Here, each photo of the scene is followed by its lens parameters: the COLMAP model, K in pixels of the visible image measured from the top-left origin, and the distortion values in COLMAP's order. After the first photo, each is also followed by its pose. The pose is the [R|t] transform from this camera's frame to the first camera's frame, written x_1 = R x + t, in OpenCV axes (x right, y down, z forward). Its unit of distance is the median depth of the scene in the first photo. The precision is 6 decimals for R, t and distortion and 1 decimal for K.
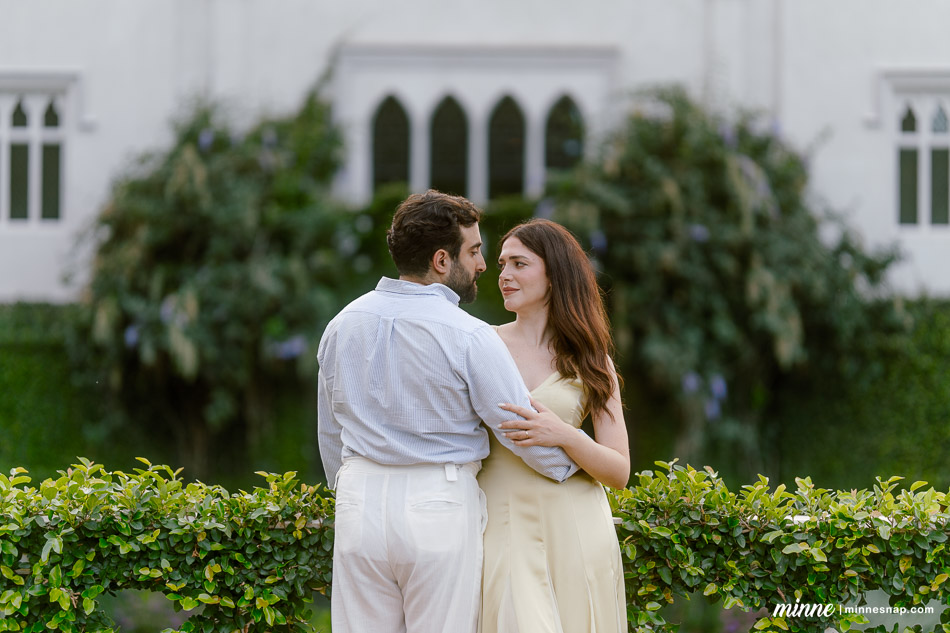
lens RADIAL K [[2456.0, 0, 492.7], [0, 2456.0, 294.1], [0, 0, 1]] dist [0.059851, 0.199234]
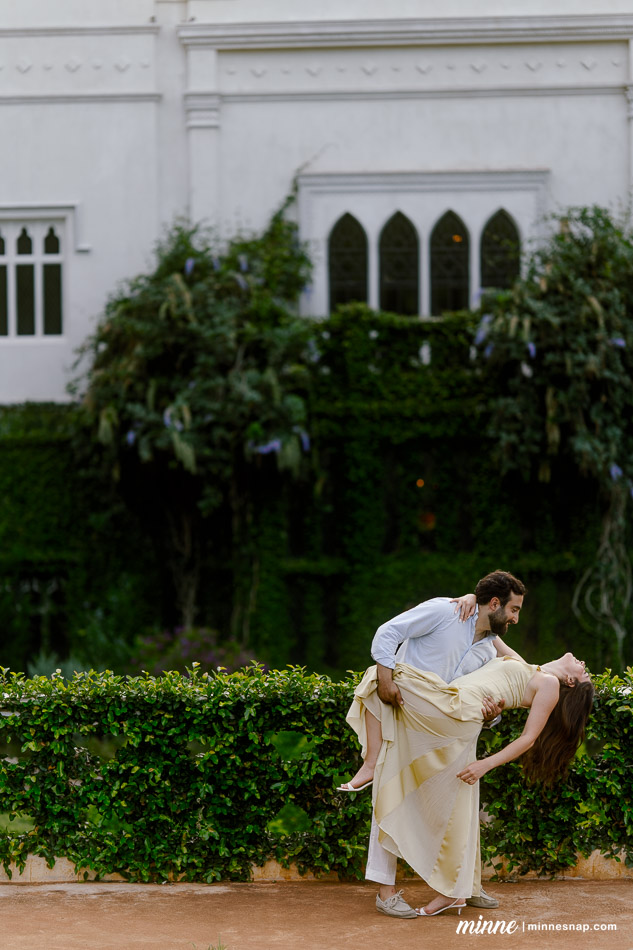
lens RADIAL K [[2456.0, 0, 316.5], [0, 2456.0, 475.0], [0, 0, 1]] dist [0.059851, 0.199234]
pose [[0.998711, -0.017740, -0.047546, -0.004188], [0.020573, 0.997999, 0.059790, -0.033651], [0.046391, -0.060692, 0.997078, -0.157870]]
